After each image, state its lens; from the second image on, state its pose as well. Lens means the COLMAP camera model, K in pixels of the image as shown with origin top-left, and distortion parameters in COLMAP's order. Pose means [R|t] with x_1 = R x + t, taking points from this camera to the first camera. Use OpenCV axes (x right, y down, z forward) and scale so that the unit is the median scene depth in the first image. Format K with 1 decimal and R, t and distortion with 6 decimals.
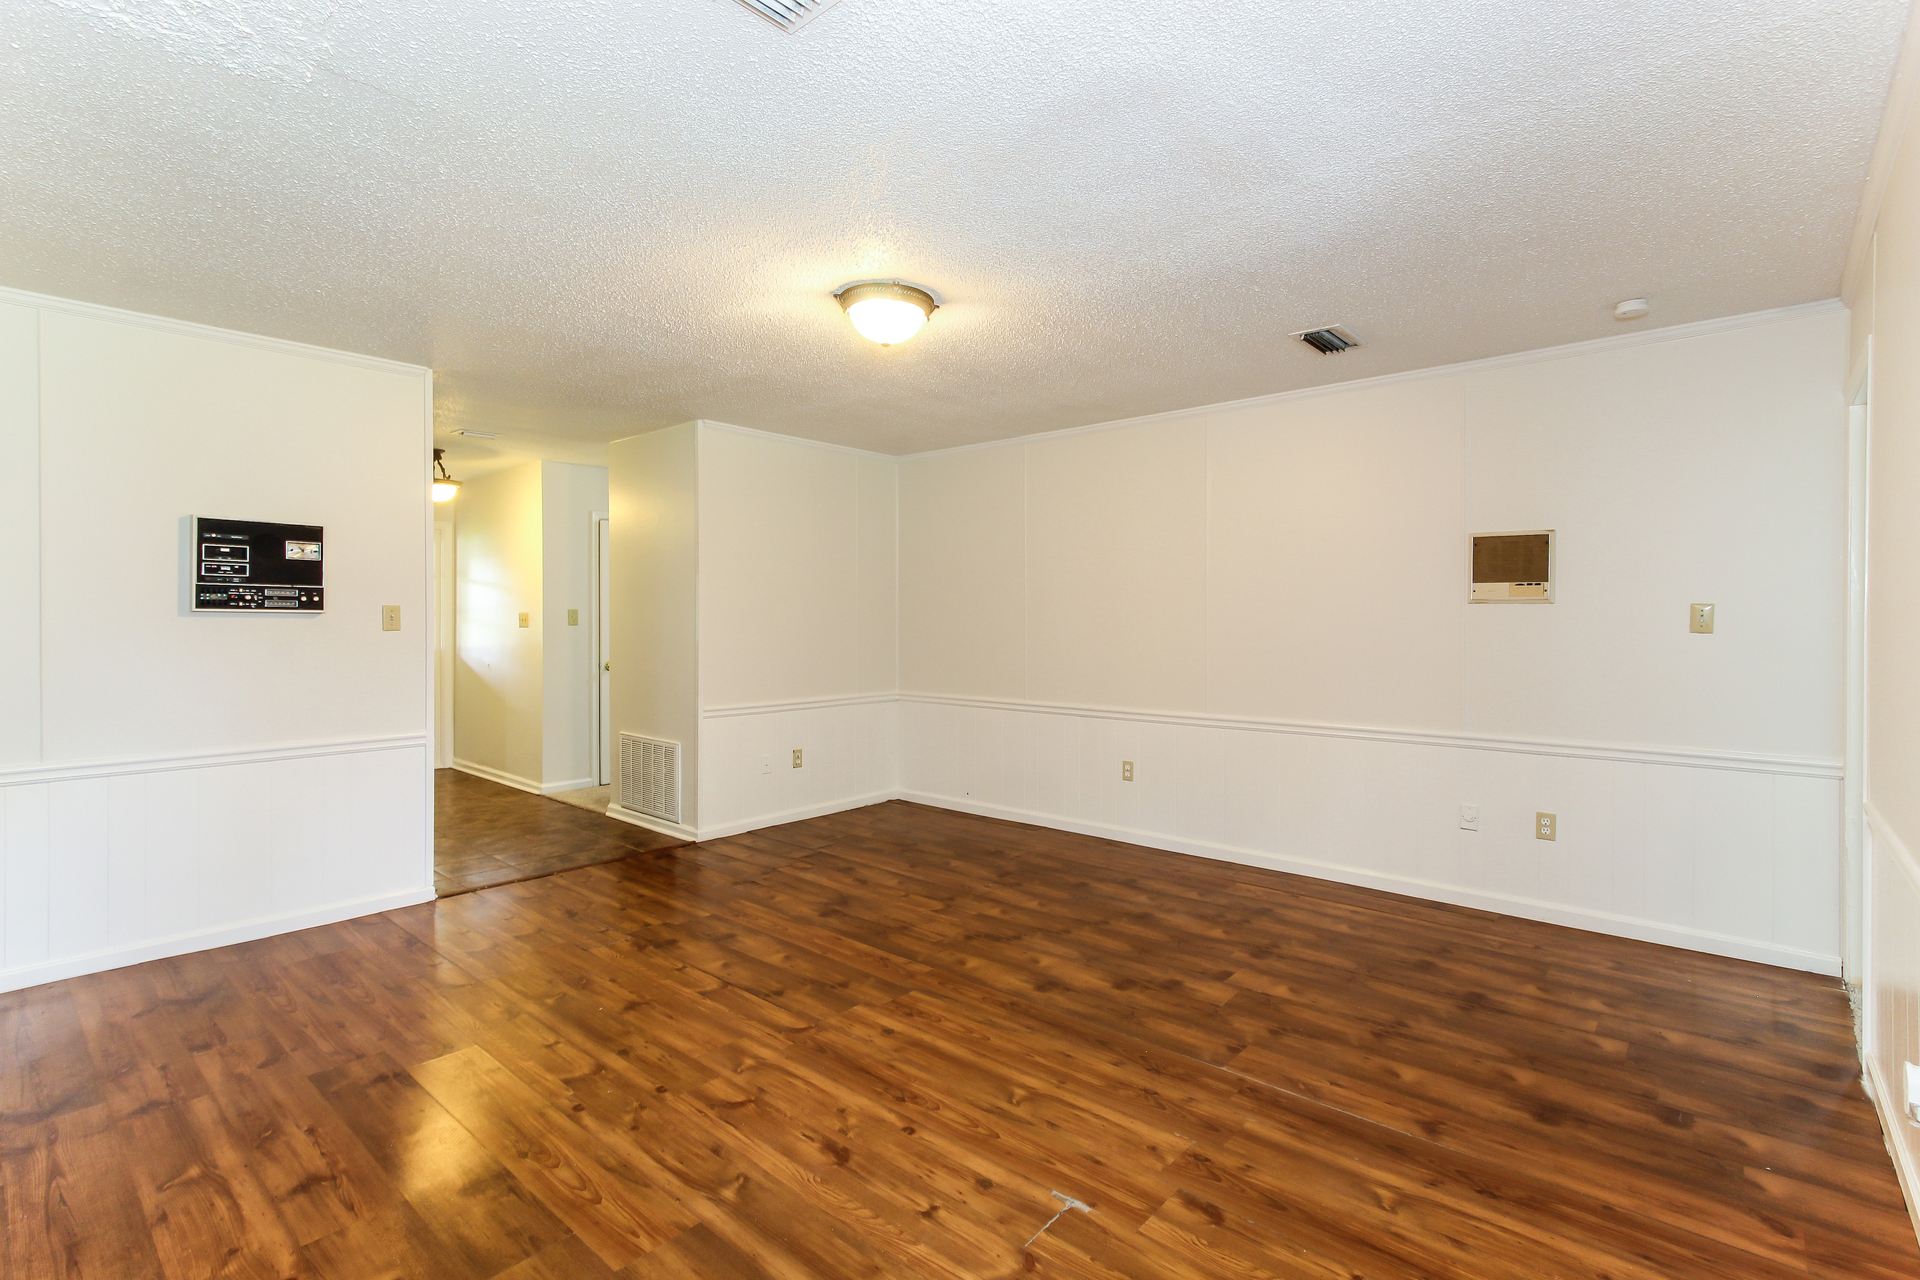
lens RADIAL K [[891.7, 0, 964.3], [0, 891.7, 634.3], [0, 0, 1]] dist [-0.003006, 0.001963]
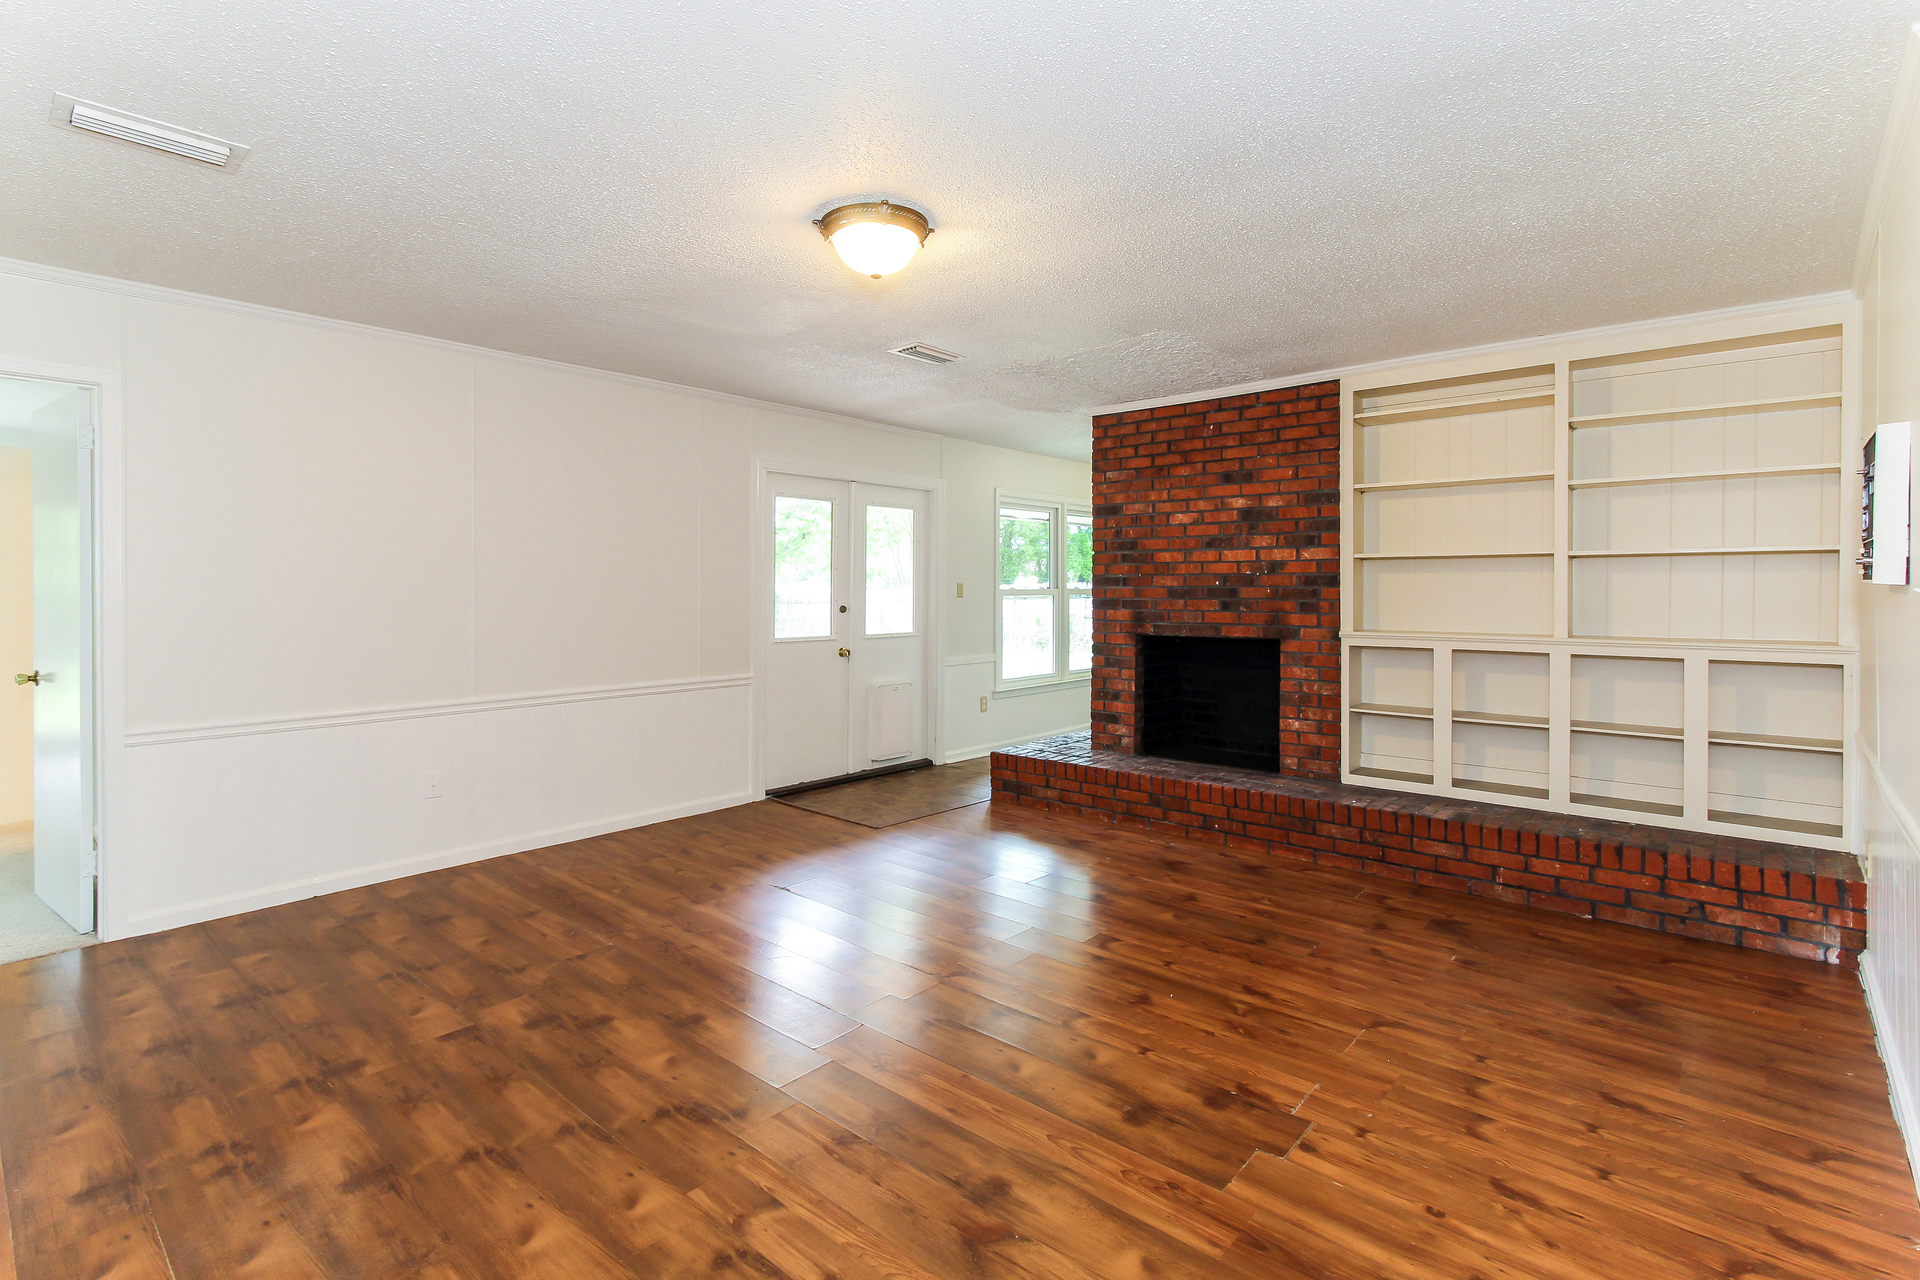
lens RADIAL K [[891.7, 0, 941.3], [0, 891.7, 594.1], [0, 0, 1]] dist [-0.003006, 0.001963]
pose [[-0.999825, -0.002198, 0.018559, -0.163881], [-0.001728, 0.999678, 0.025307, -0.036237], [-0.018608, 0.025271, -0.999507, 1.837190]]
